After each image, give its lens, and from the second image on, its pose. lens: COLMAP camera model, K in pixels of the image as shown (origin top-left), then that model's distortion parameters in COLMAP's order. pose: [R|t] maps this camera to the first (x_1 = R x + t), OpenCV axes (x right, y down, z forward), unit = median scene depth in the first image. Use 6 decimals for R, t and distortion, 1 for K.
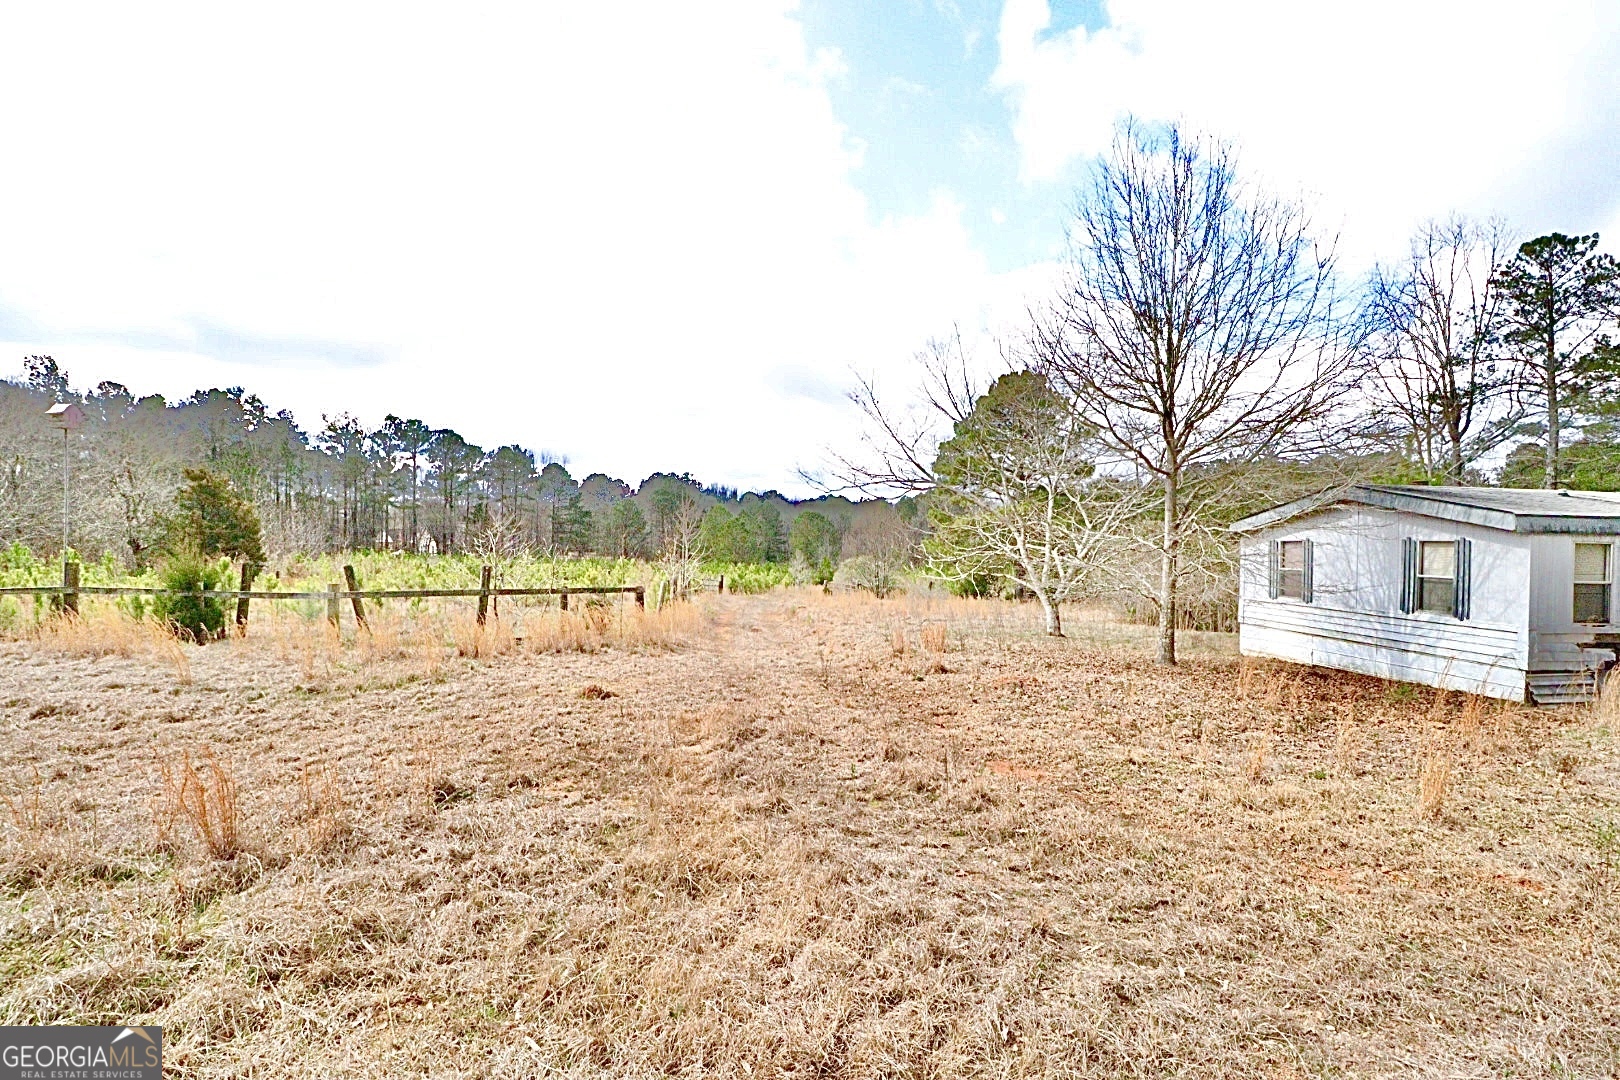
lens RADIAL K [[746.7, 0, 812.7], [0, 746.7, 546.9], [0, 0, 1]] dist [0.027372, -0.024794]
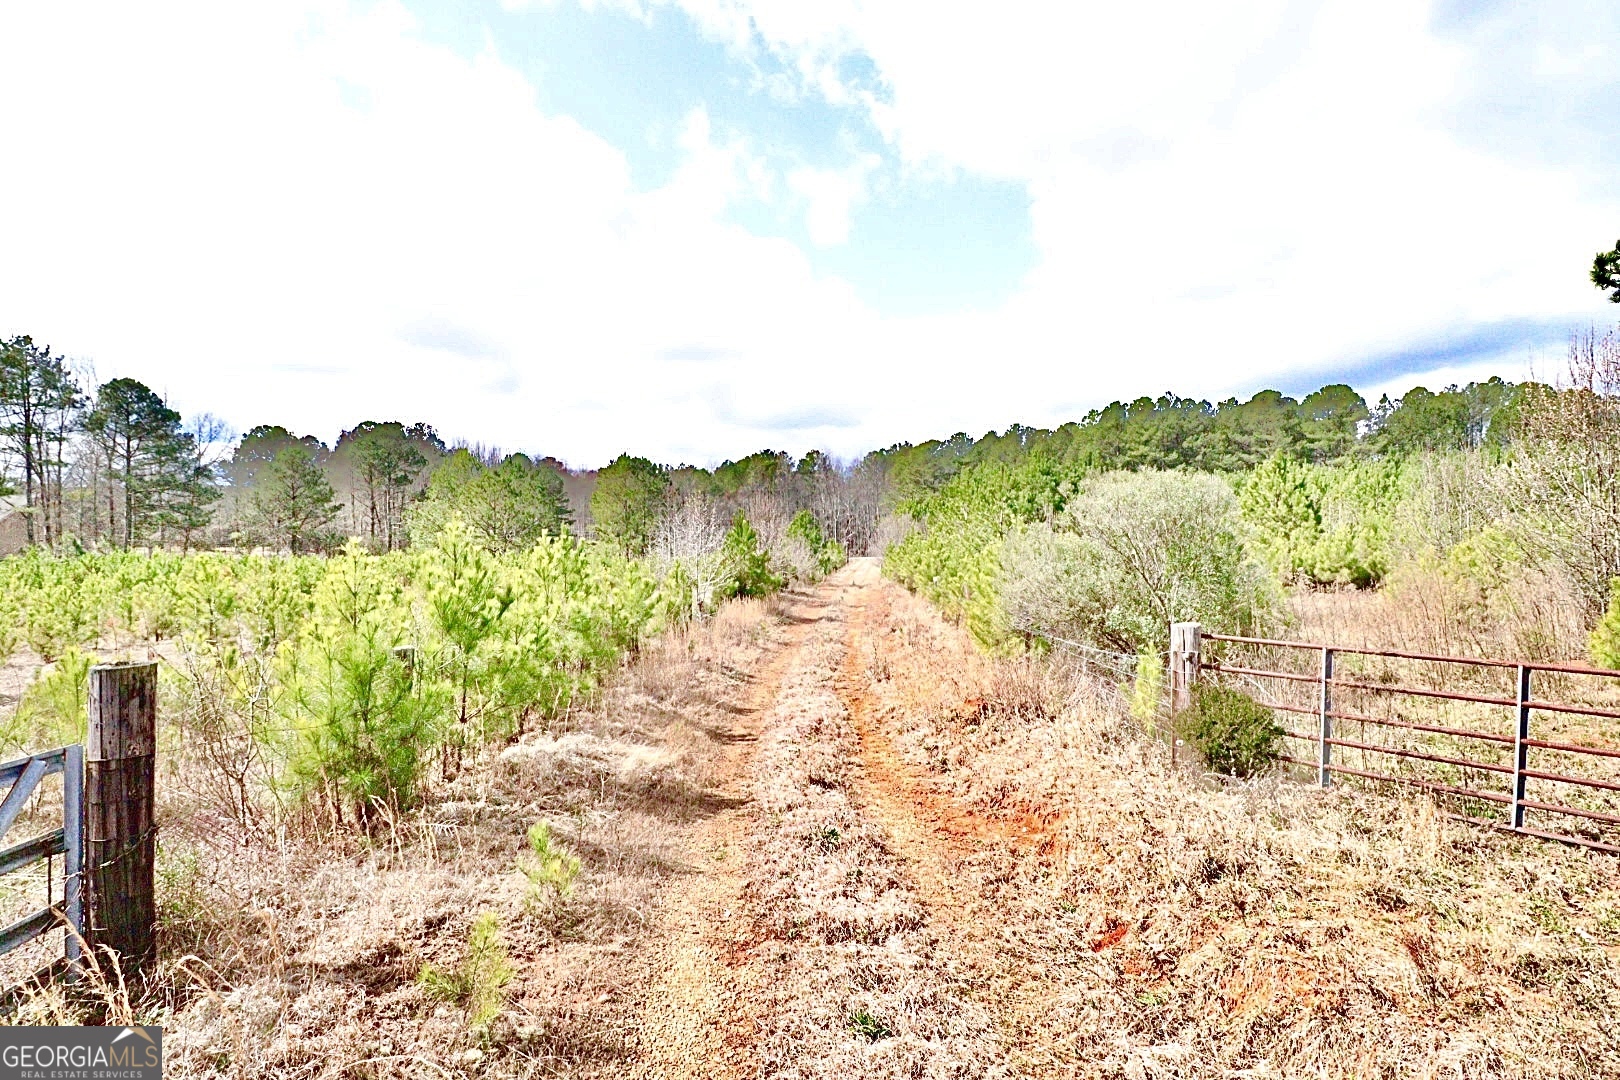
lens RADIAL K [[746.7, 0, 812.7], [0, 746.7, 546.9], [0, 0, 1]] dist [0.027372, -0.024794]
pose [[0.957856, -0.035160, 0.285090, -0.042296], [0.029603, 0.999279, 0.023777, 0.014238], [-0.285720, -0.014335, 0.958206, 0.479195]]
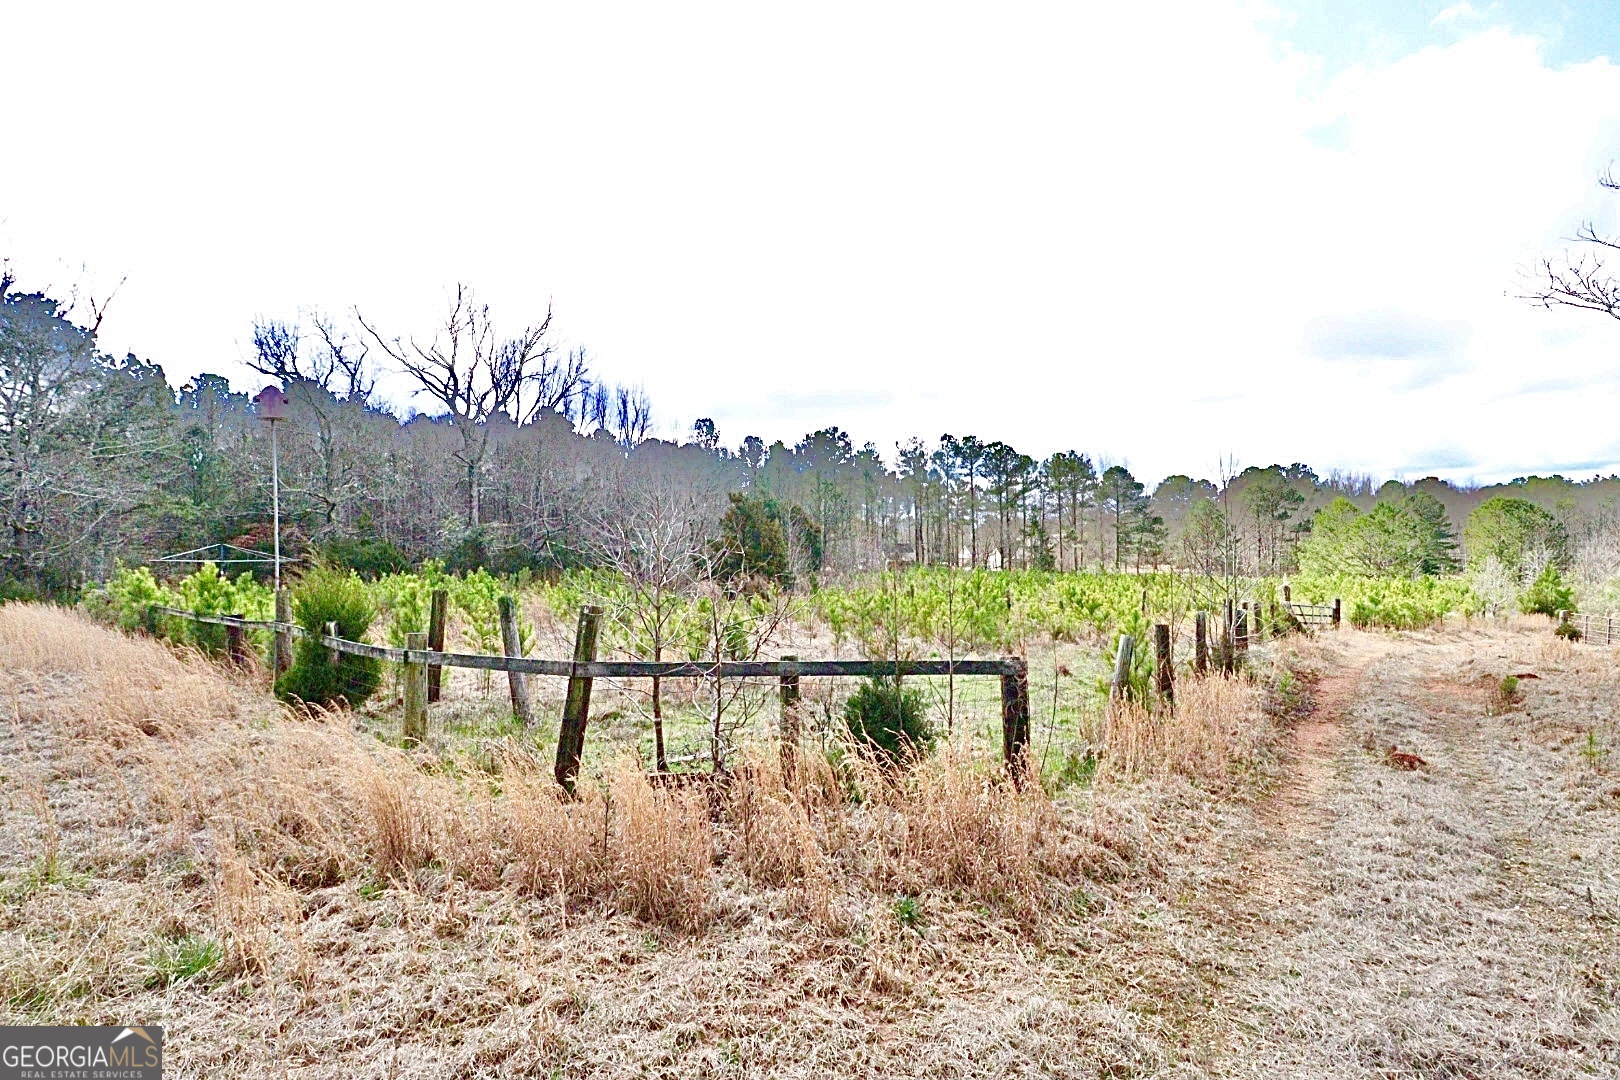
lens RADIAL K [[746.7, 0, 812.7], [0, 746.7, 546.9], [0, 0, 1]] dist [0.027372, -0.024794]
pose [[0.737313, -0.029760, -0.674895, -0.009522], [0.018057, 0.999540, -0.024349, 0.000841], [0.675310, 0.005766, 0.737512, 0.118887]]
